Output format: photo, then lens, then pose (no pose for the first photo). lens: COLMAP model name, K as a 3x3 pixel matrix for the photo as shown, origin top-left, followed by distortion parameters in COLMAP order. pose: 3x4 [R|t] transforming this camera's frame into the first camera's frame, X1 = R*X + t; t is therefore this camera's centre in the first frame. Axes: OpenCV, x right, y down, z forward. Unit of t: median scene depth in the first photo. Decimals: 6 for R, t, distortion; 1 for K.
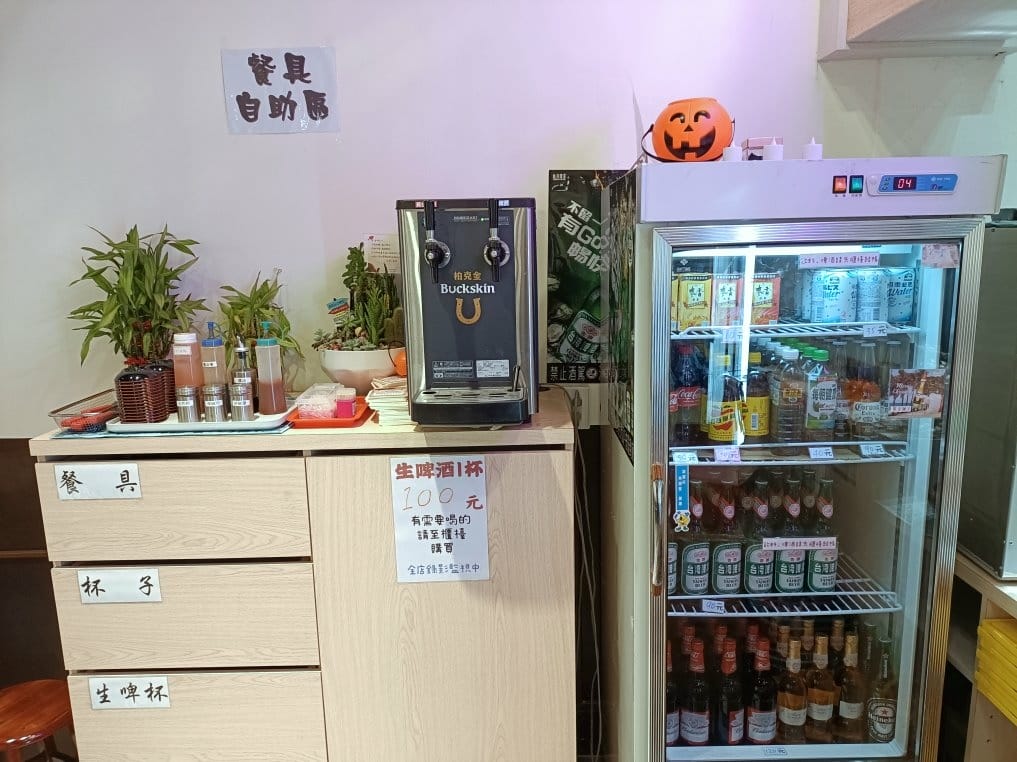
lens RADIAL K [[729.6, 0, 538.3], [0, 729.6, 361.2], [0, 0, 1]] dist [0.012013, -0.023764]
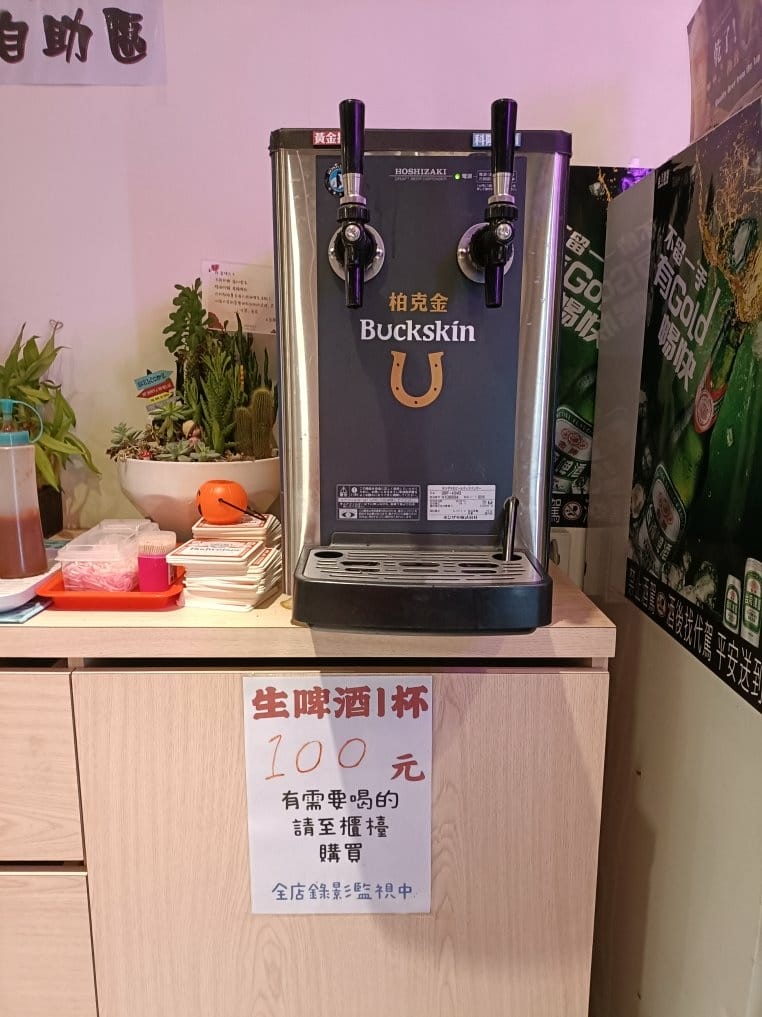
lens RADIAL K [[729.6, 0, 382.9], [0, 729.6, 501.4], [0, 0, 1]] dist [0.012013, -0.023764]
pose [[0.999664, 0.025896, 0.001380, -0.108957], [-0.025918, 0.999471, 0.019671, 0.000996], [-0.000870, -0.019700, 0.999806, 0.495206]]
